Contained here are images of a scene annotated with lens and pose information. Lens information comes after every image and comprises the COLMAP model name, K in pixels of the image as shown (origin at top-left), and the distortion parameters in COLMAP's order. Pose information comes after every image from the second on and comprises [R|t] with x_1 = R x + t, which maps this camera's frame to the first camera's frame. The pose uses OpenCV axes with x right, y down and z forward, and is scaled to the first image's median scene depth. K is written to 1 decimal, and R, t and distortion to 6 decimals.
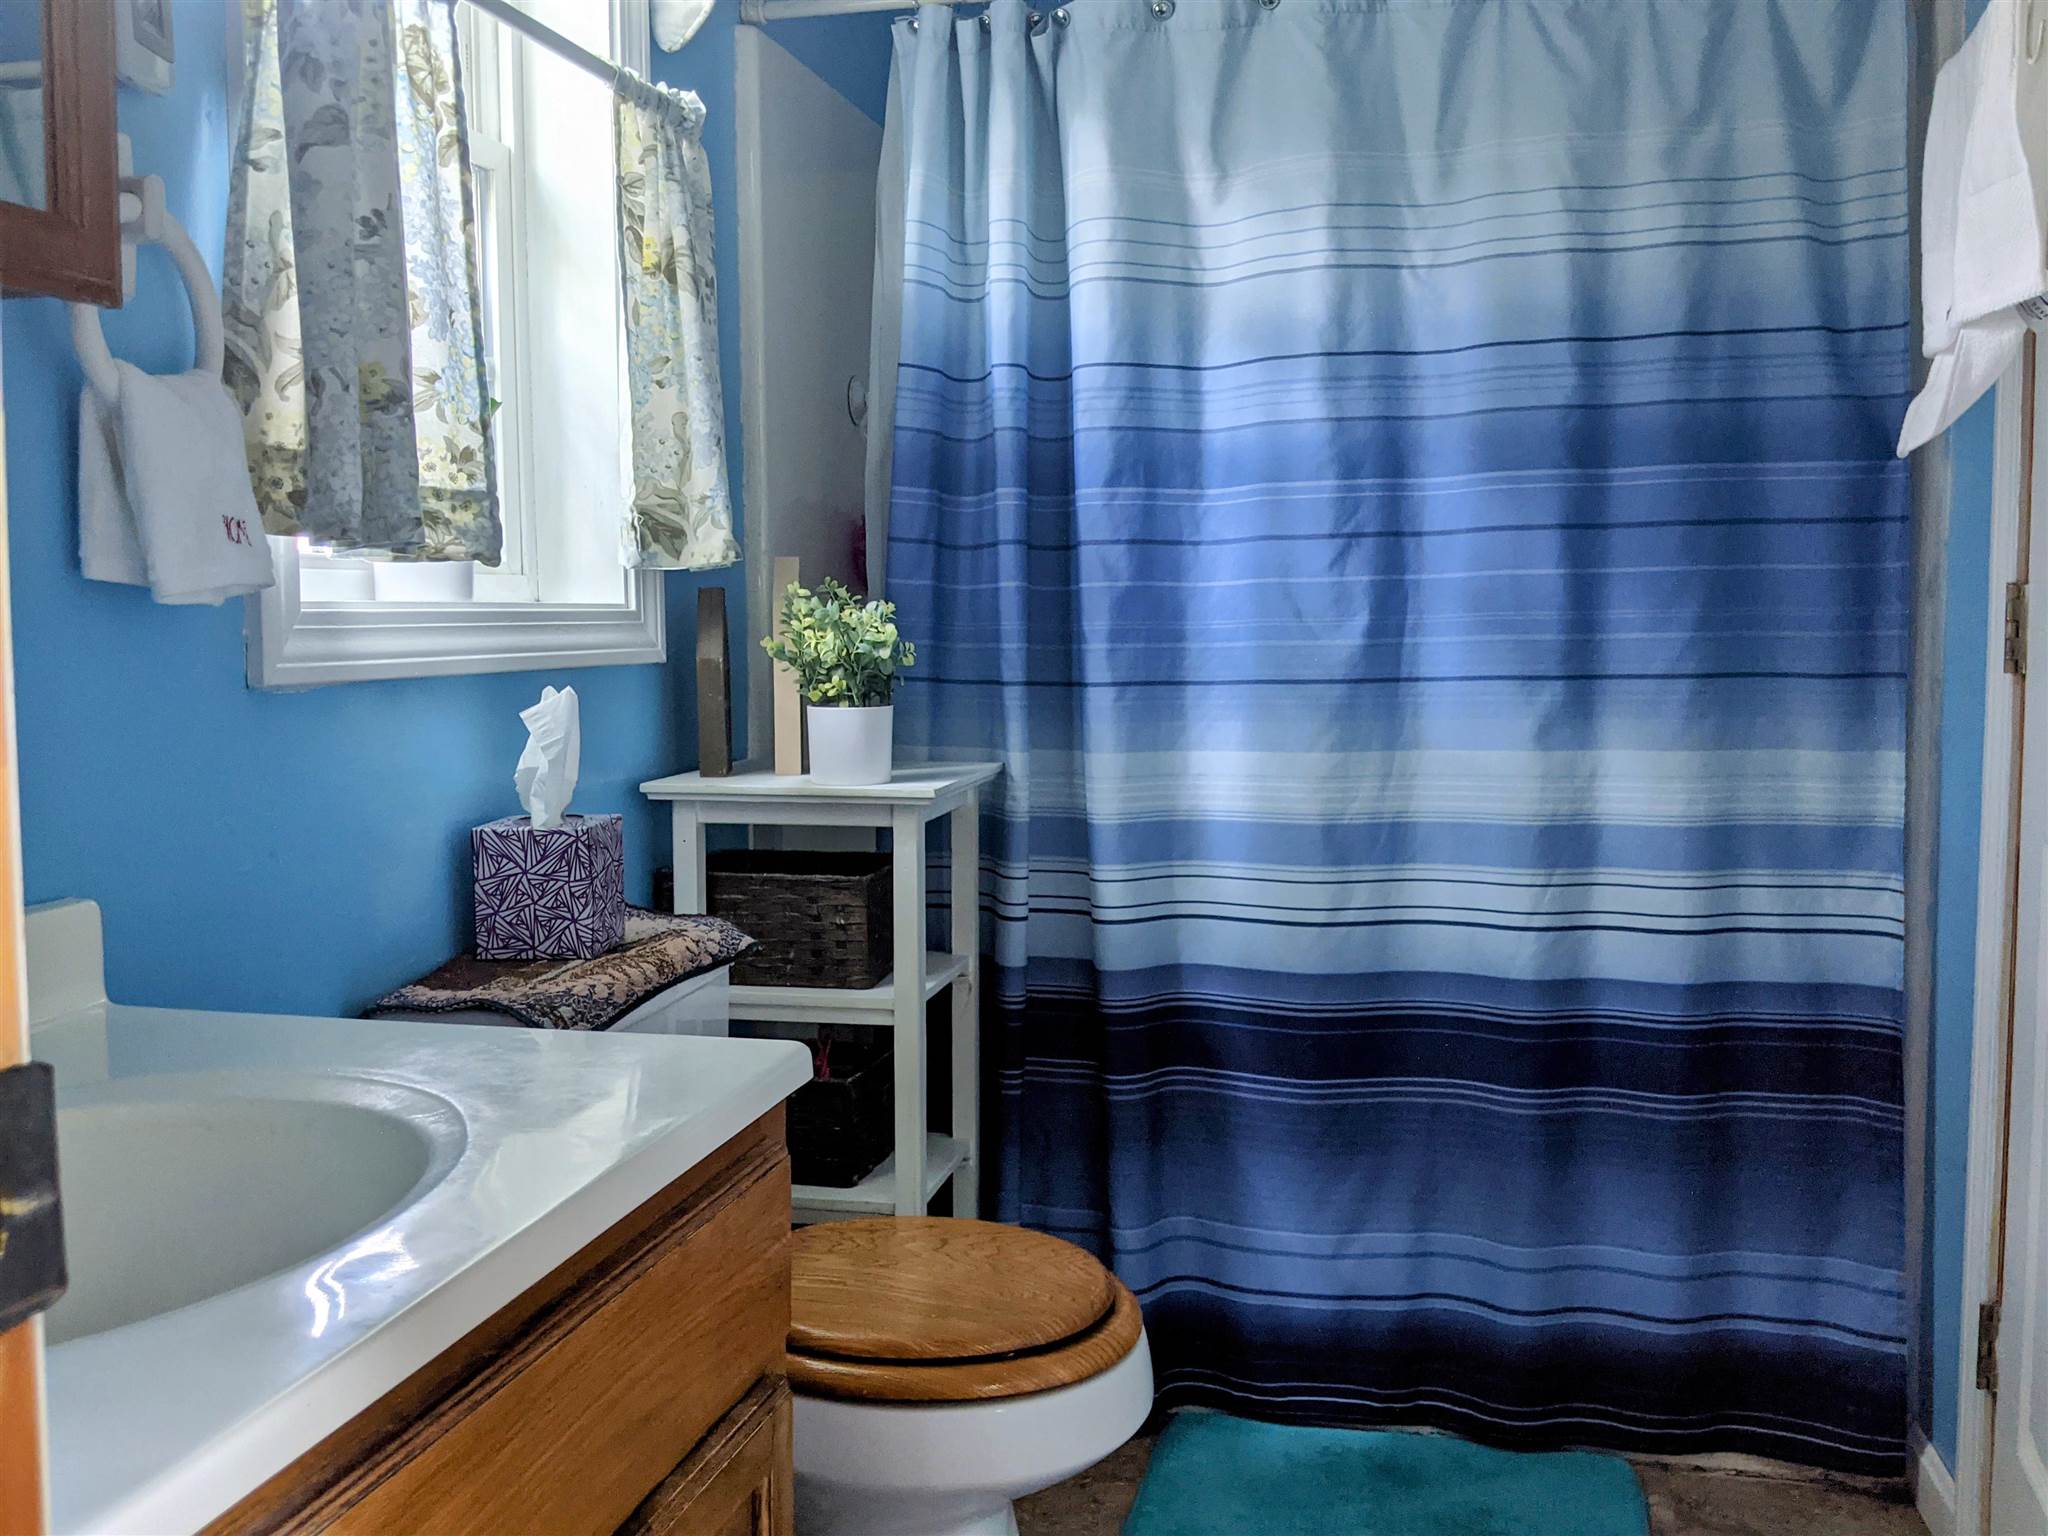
lens RADIAL K [[1820.8, 0, 1024.0], [0, 1820.8, 768.0], [0, 0, 1]] dist [0.152550, -0.000027]
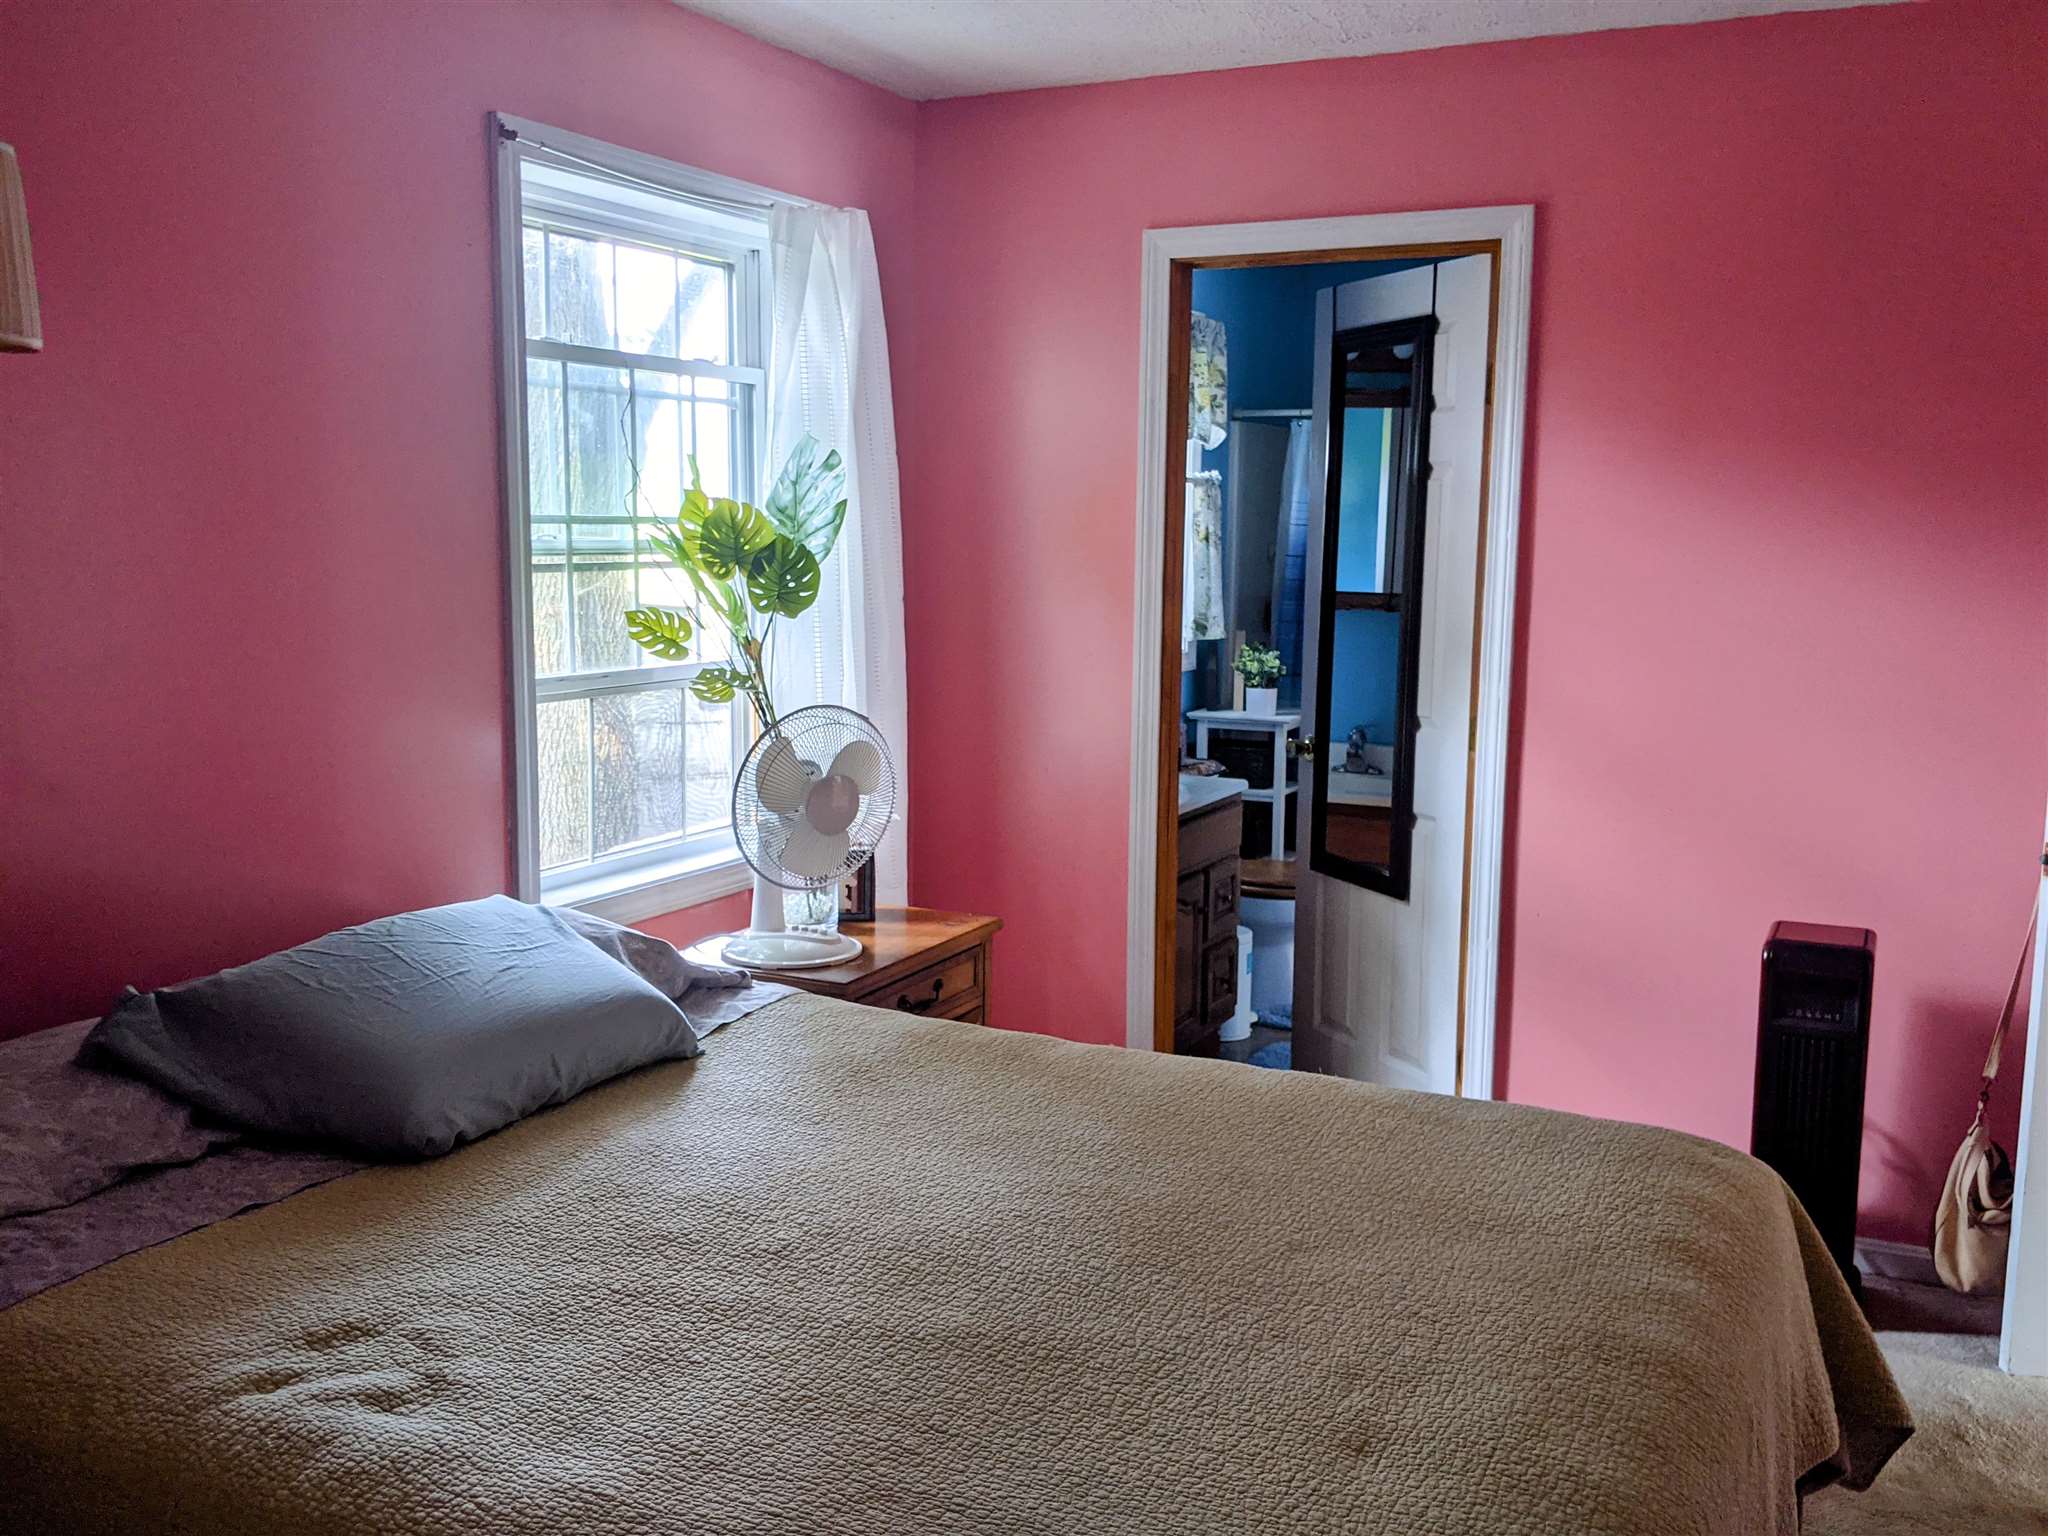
lens RADIAL K [[1820.8, 0, 1024.0], [0, 1820.8, 768.0], [0, 0, 1]] dist [0.152550, -0.000027]
pose [[0.974495, 0.044774, -0.219898, 0.171173], [-0.034696, 0.998172, 0.049481, -0.037444], [0.221712, -0.040590, 0.974267, -1.819524]]
